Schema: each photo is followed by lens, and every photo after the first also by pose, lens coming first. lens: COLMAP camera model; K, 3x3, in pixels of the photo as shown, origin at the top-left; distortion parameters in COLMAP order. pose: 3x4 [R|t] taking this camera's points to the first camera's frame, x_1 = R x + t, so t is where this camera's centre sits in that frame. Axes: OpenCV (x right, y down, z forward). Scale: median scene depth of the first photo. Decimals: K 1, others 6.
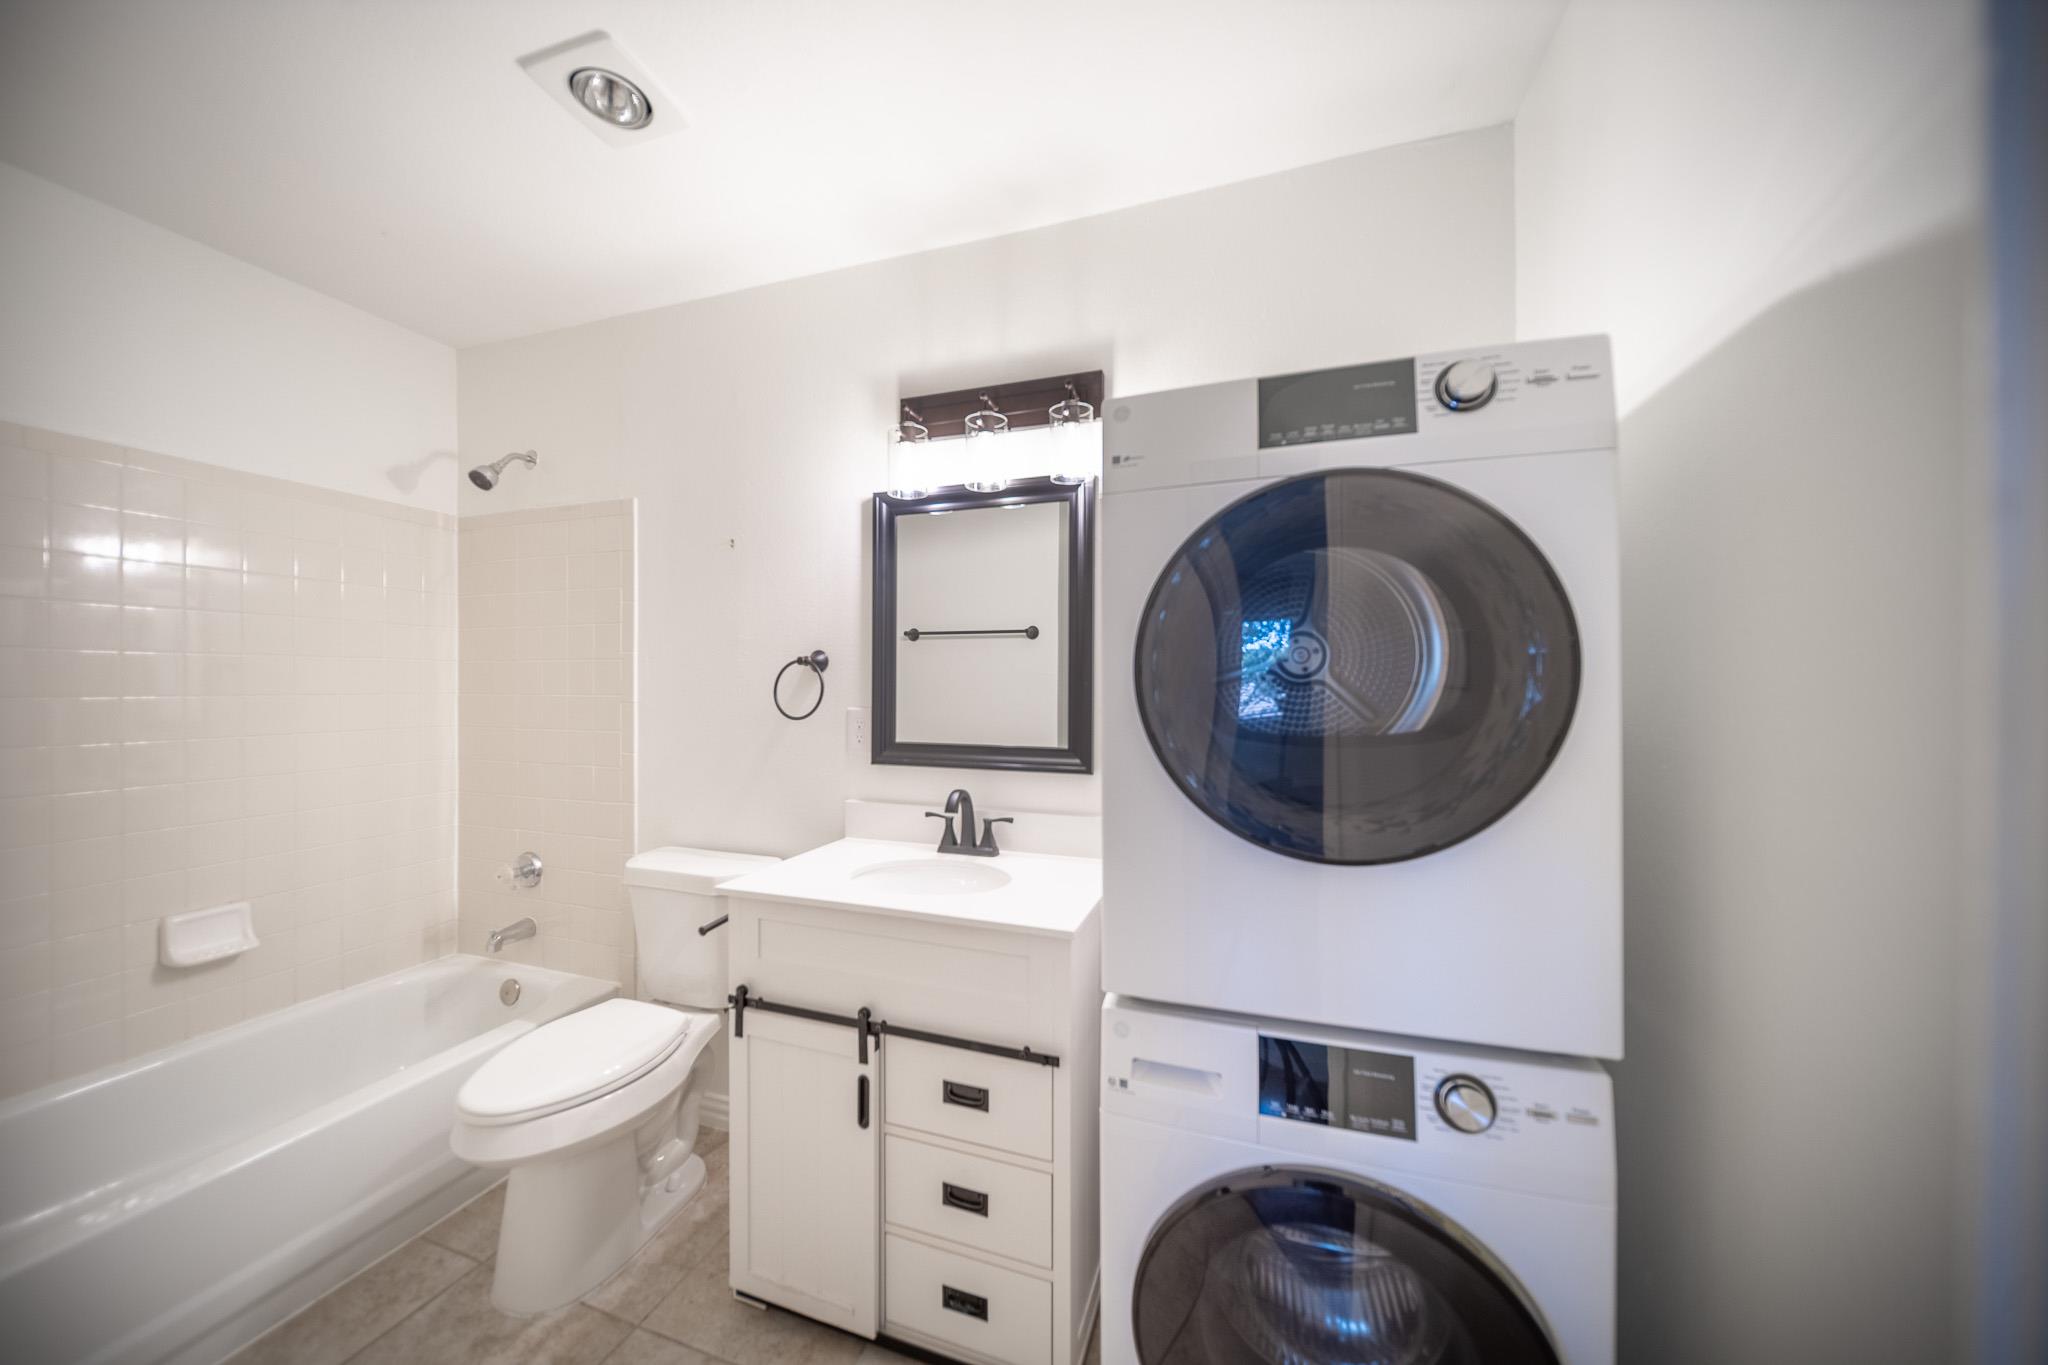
lens RADIAL K [[696.5, 0, 1024.0], [0, 696.5, 682.5], [0, 0, 1]] dist [0.074621, 0.000035]
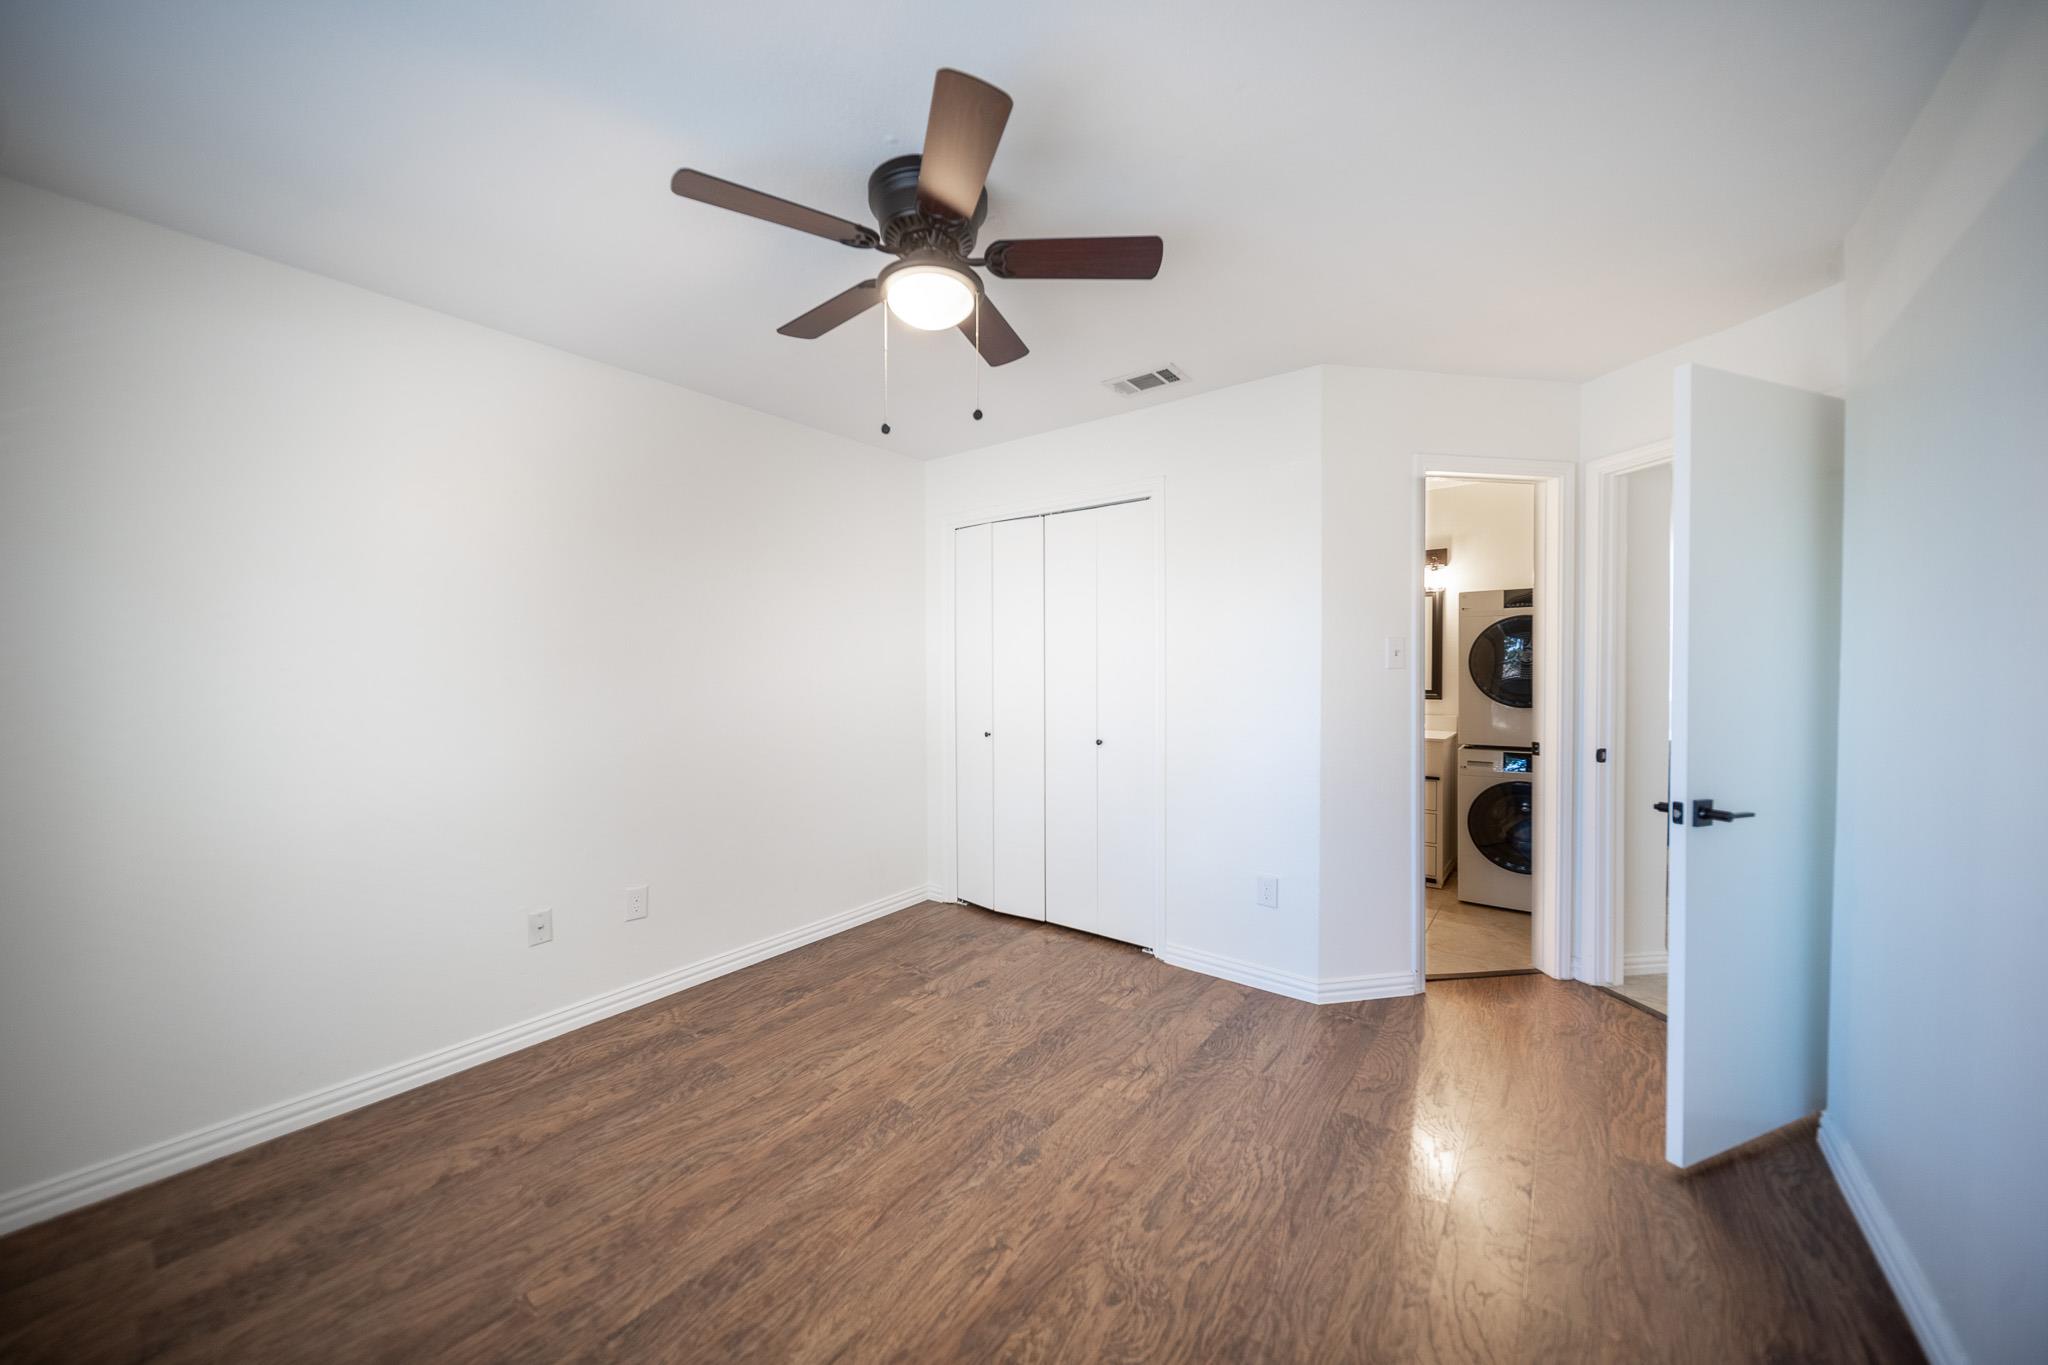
lens RADIAL K [[705.1, 0, 1064.7], [0, 705.1, 678.2], [0, 0, 1]] dist [-0.022996, 0.000022]
pose [[0.959812, -0.000943, -0.280644, -0.578920], [0.004491, 0.999918, 0.011999, 0.013492], [0.280609, -0.012778, 0.959737, -2.134634]]
